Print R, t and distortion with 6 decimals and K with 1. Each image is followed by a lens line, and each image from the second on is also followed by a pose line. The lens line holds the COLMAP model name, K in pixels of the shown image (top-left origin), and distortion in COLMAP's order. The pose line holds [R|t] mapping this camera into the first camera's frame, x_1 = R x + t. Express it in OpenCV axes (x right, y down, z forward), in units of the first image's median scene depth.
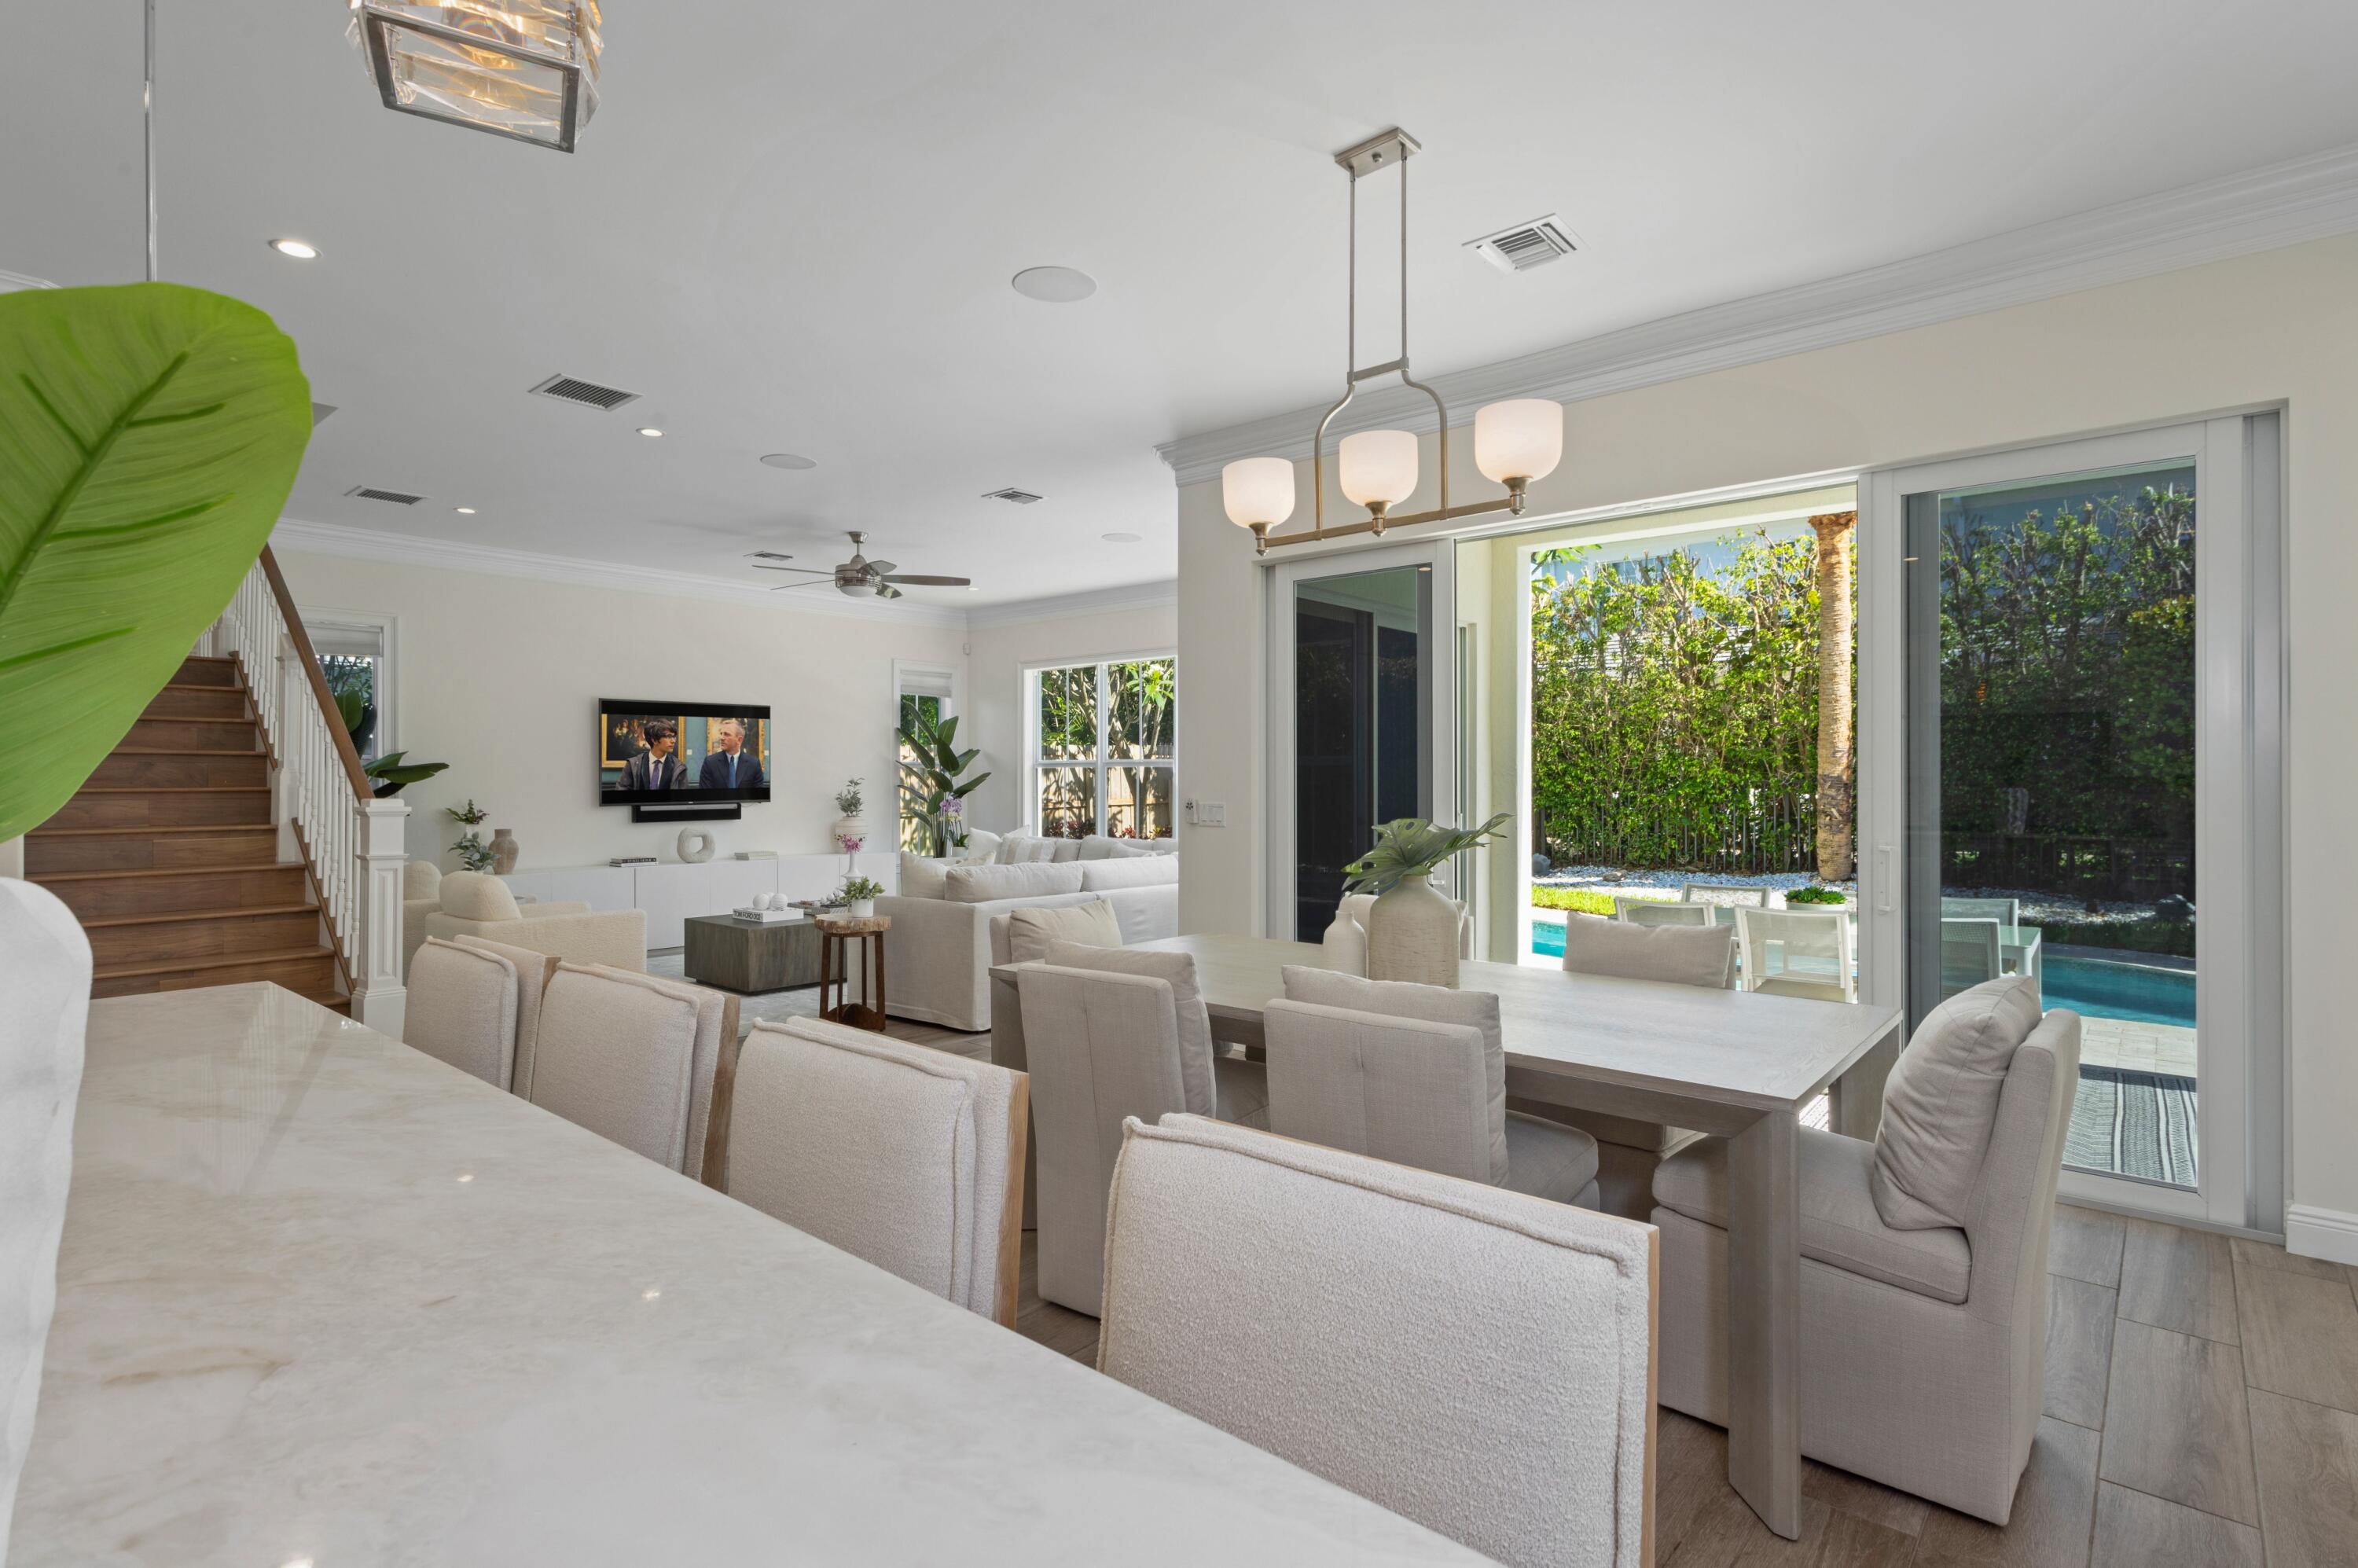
lens RADIAL K [[1155.3, 0, 1166.9], [0, 1155.3, 762.1], [0, 0, 1]] dist [0.002584, -0.000110]
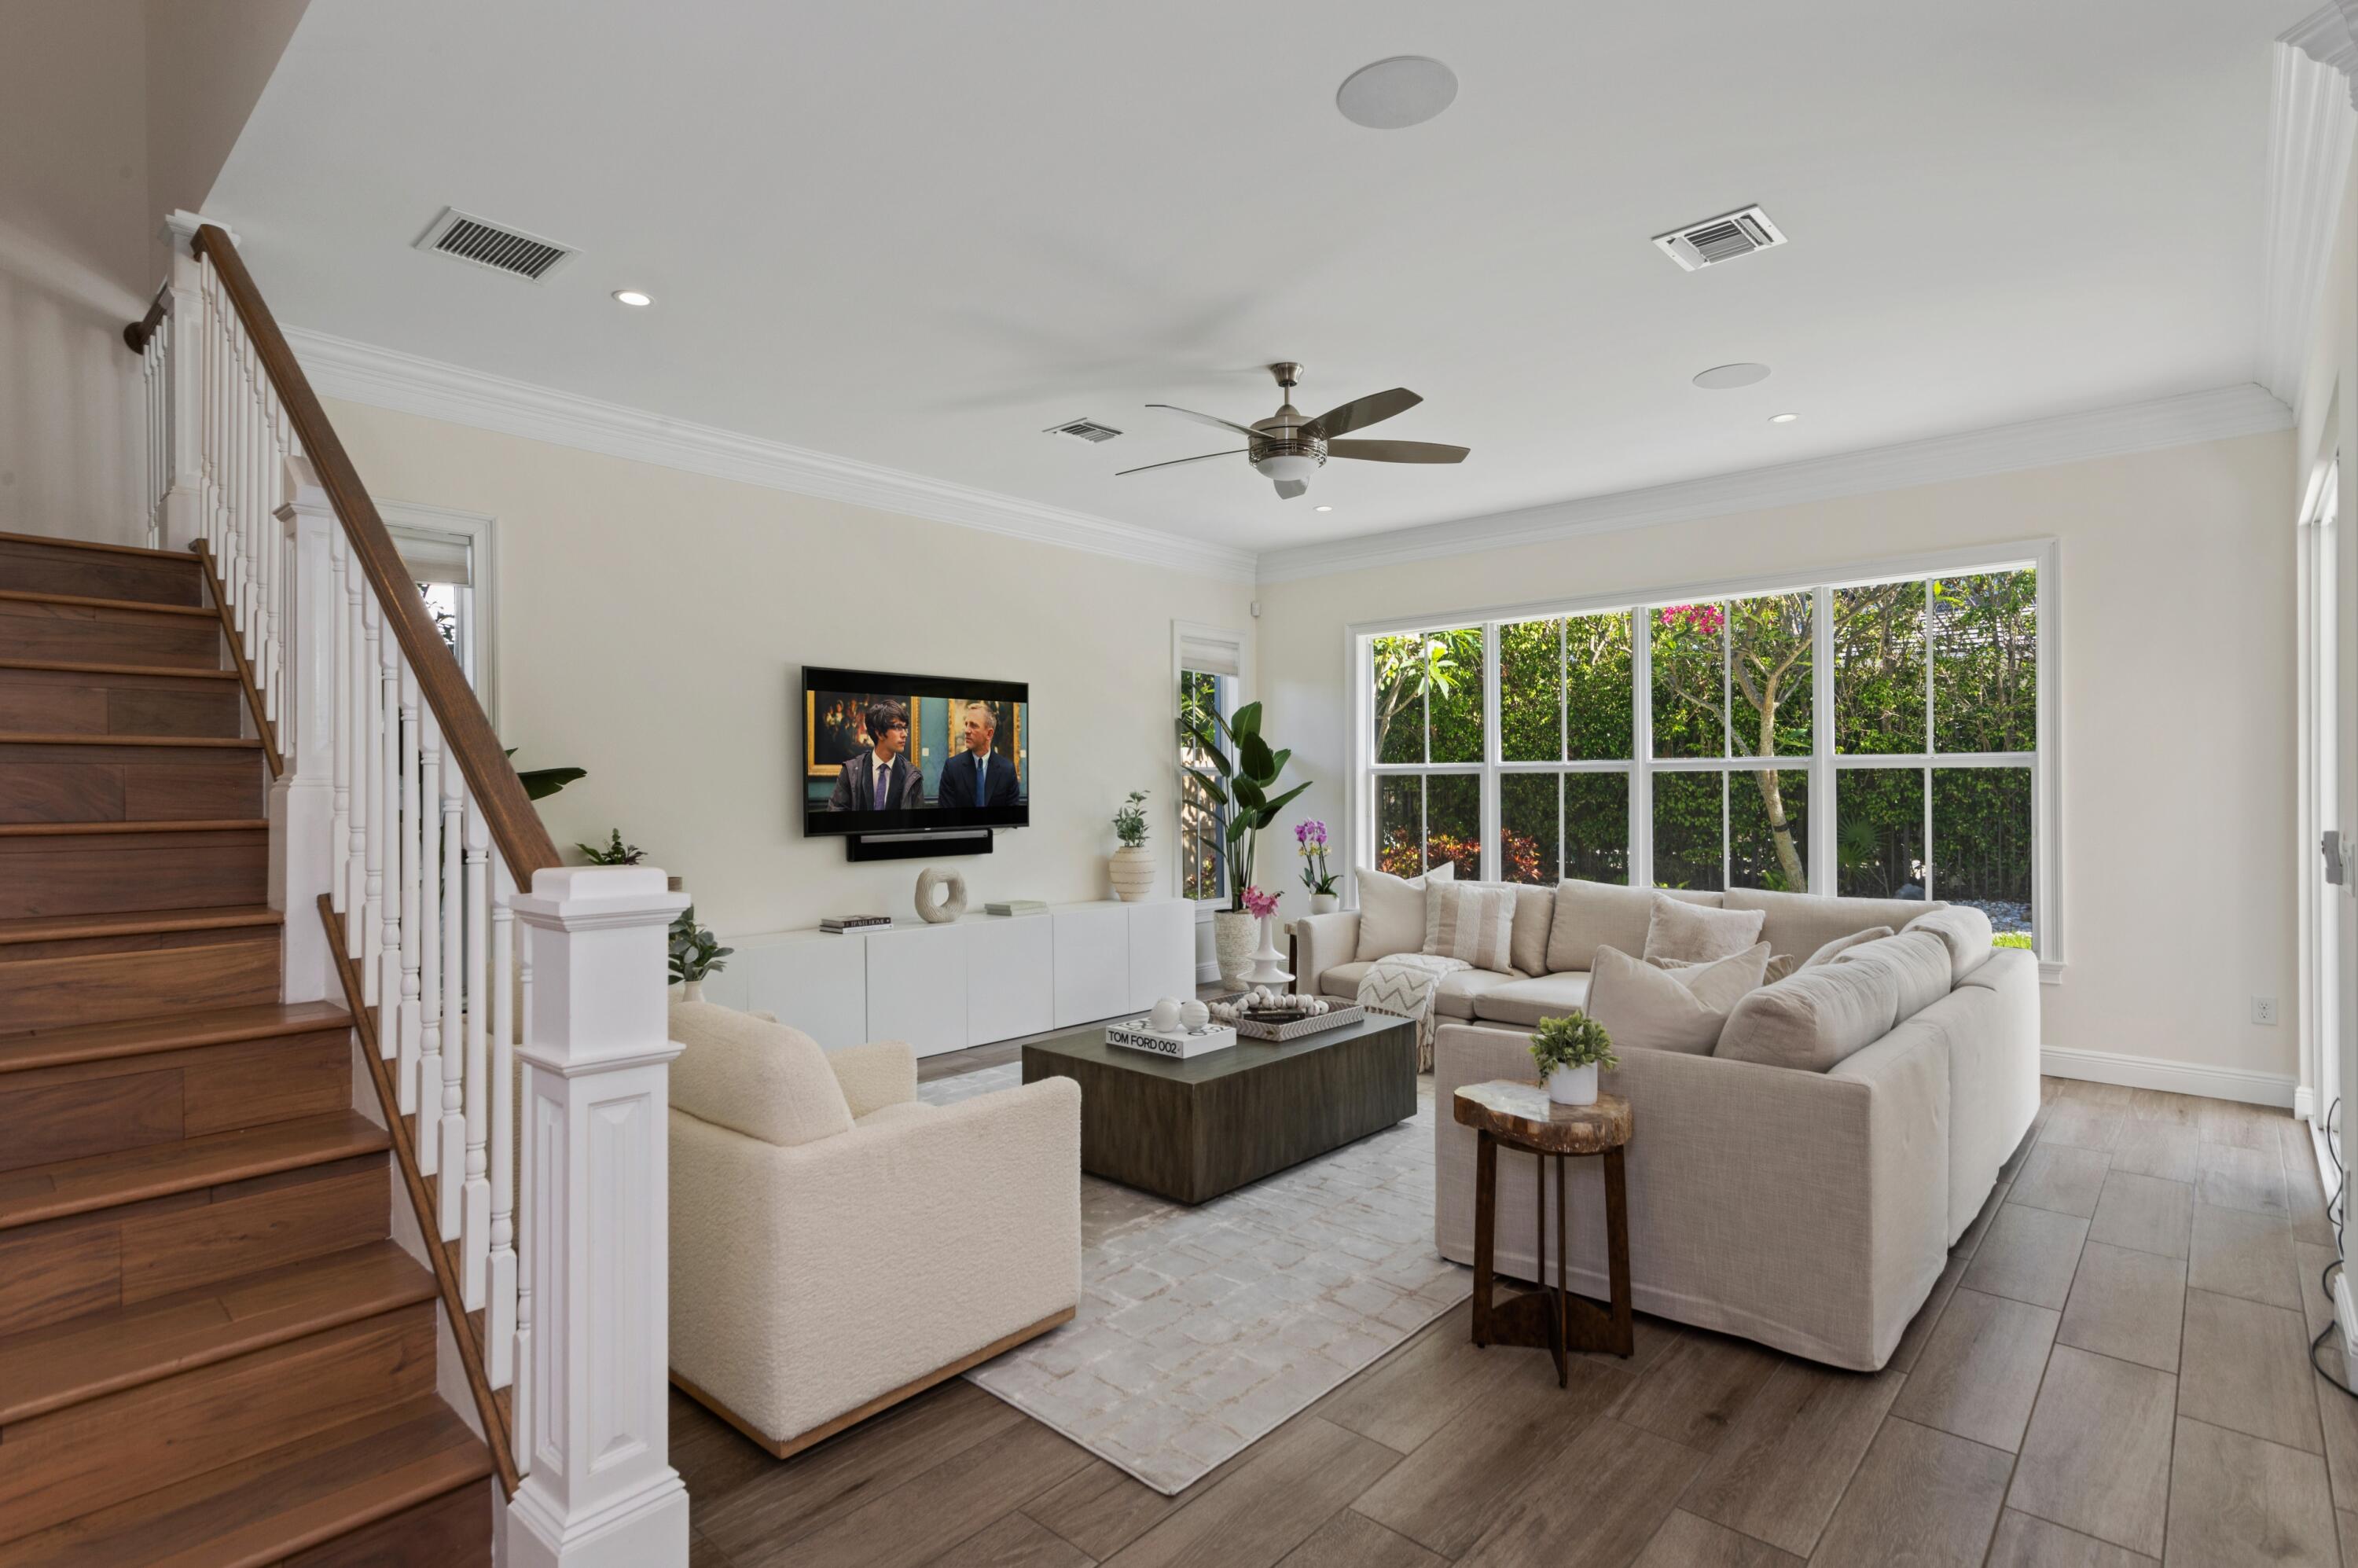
lens RADIAL K [[1155.3, 0, 1176.4], [0, 1155.3, 783.1], [0, 0, 1]] dist [0.002584, -0.000110]
pose [[0.999912, -0.003314, -0.012872, -0.267146], [0.003441, 0.999946, 0.009798, 0.003144], [0.012839, -0.009842, 0.999869, 0.355469]]
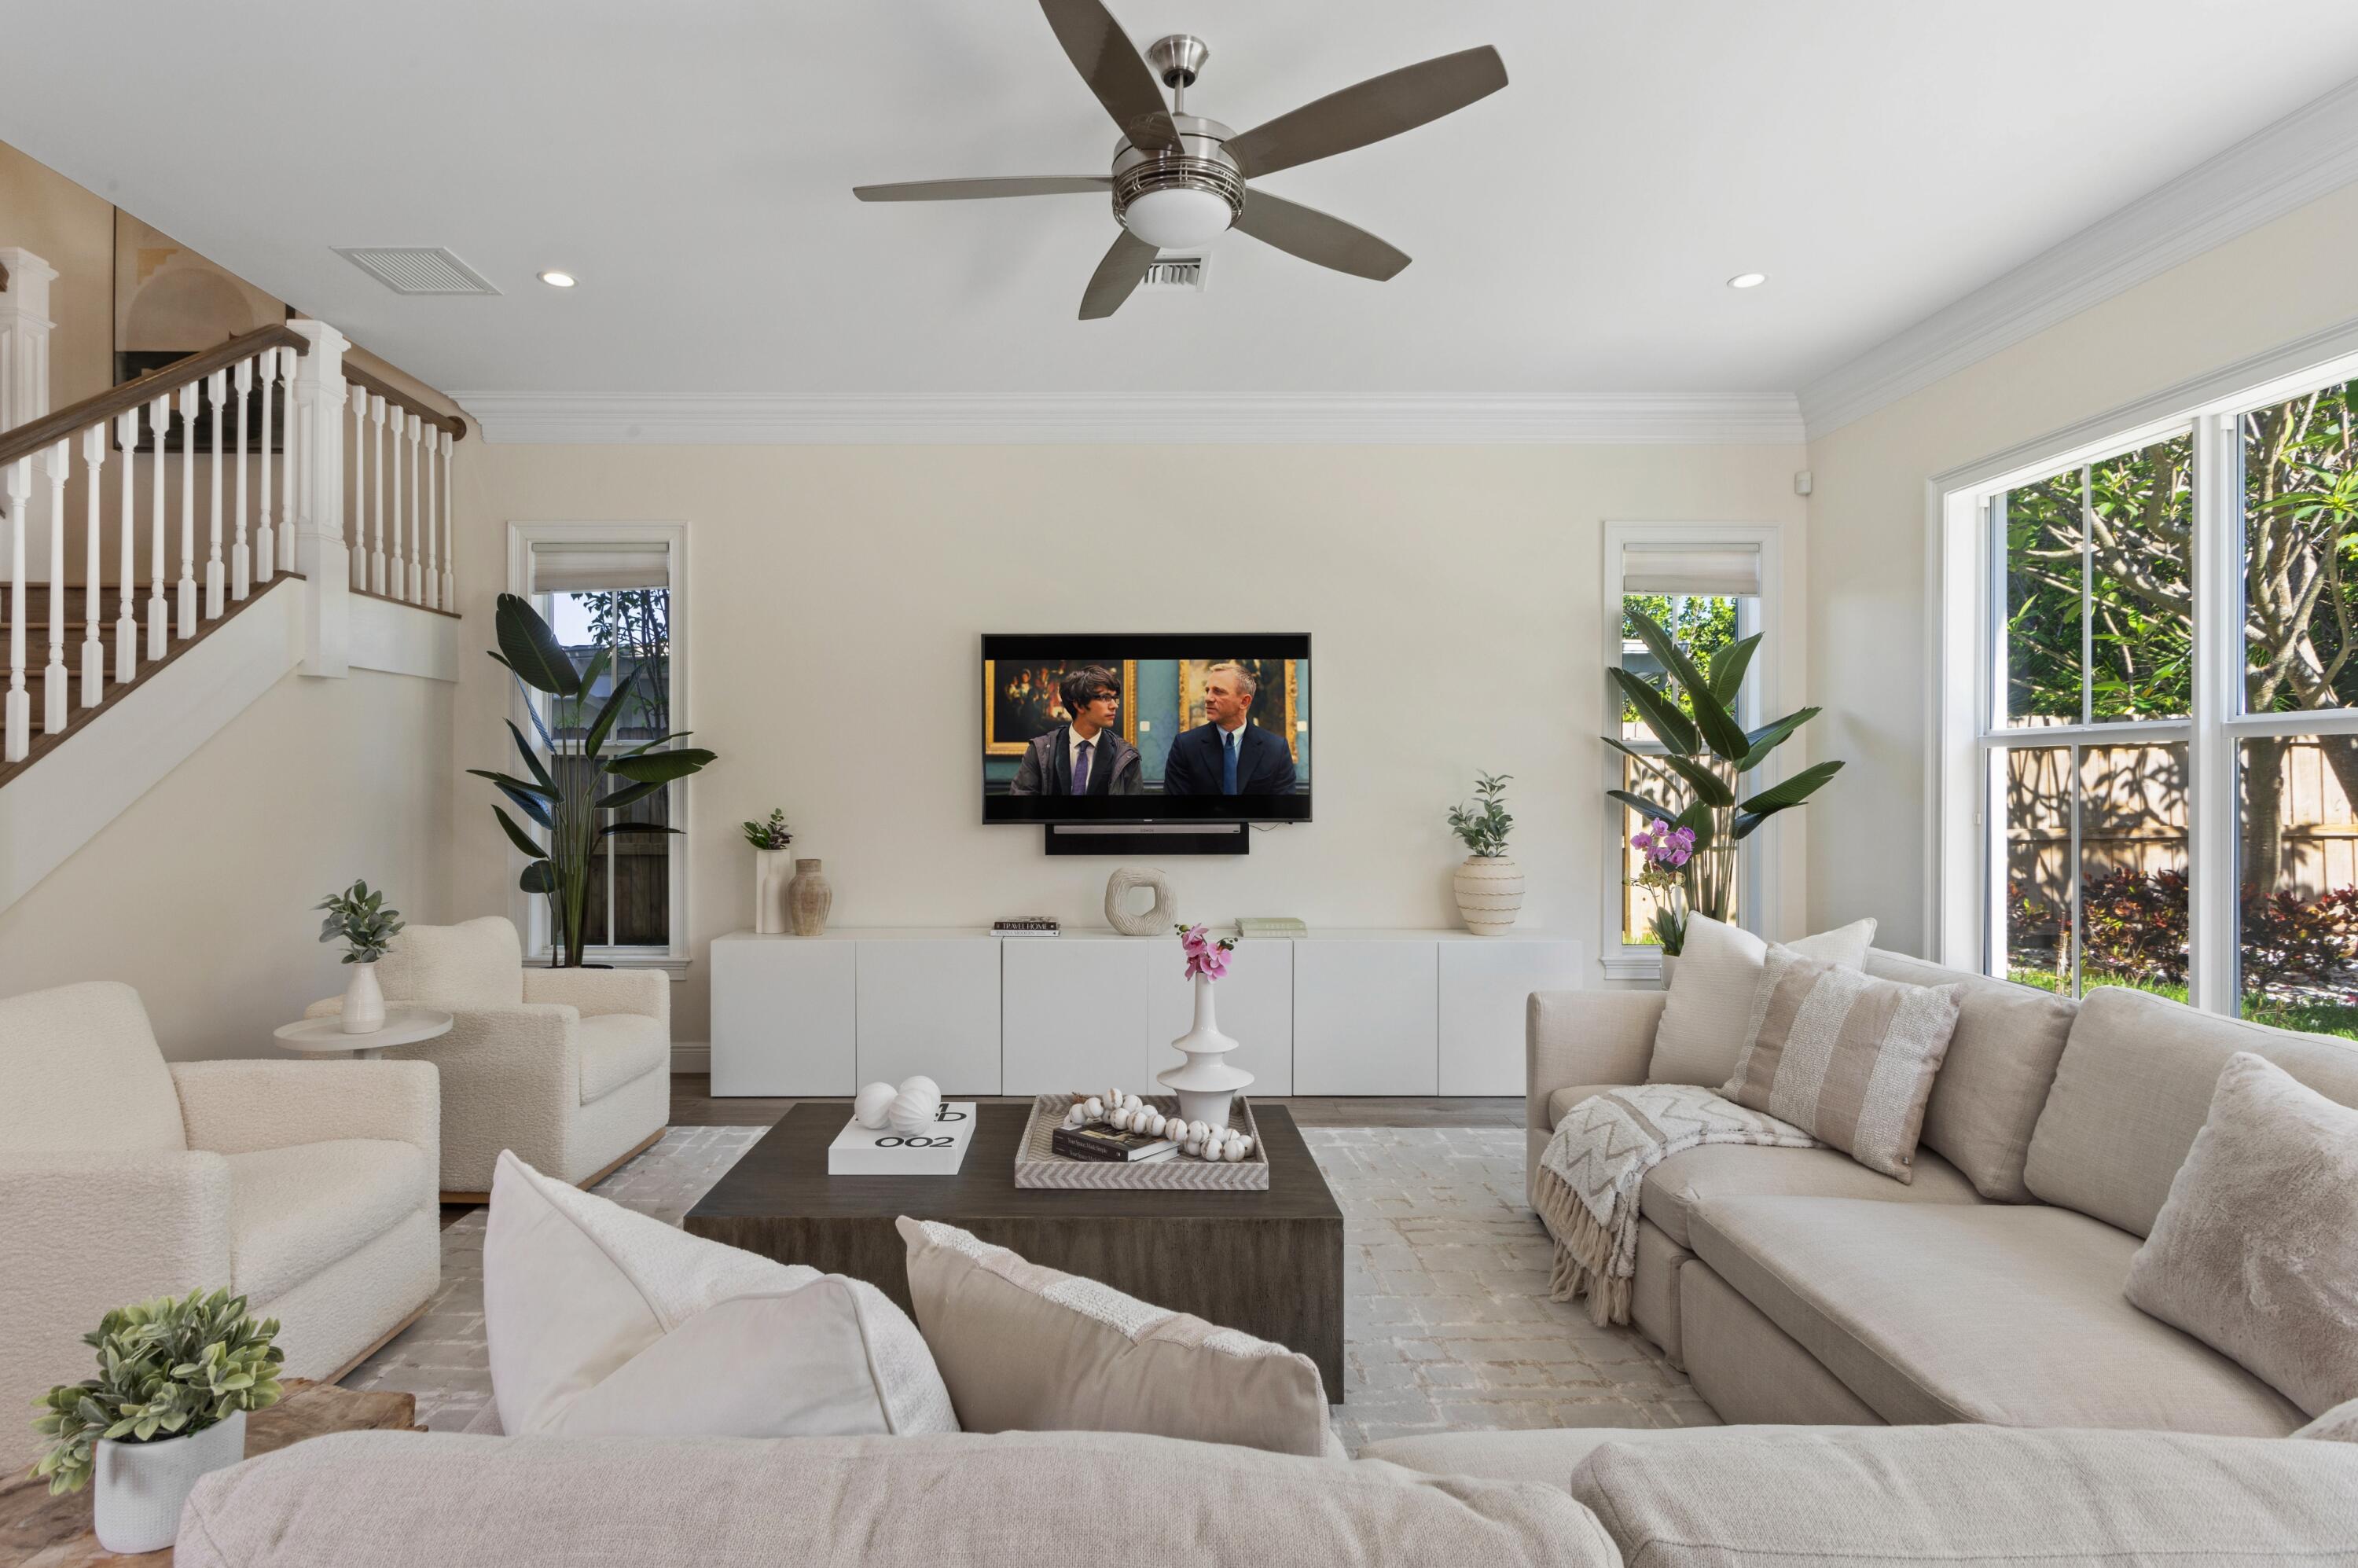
lens RADIAL K [[1155.3, 0, 1137.1], [0, 1155.3, 778.5], [0, 0, 1]] dist [0.002584, -0.000110]
pose [[0.654455, -0.003197, -0.756094, -0.010856], [0.004893, 0.999988, 0.000007, 0.015877], [0.756085, -0.003704, 0.654463, 0.655837]]
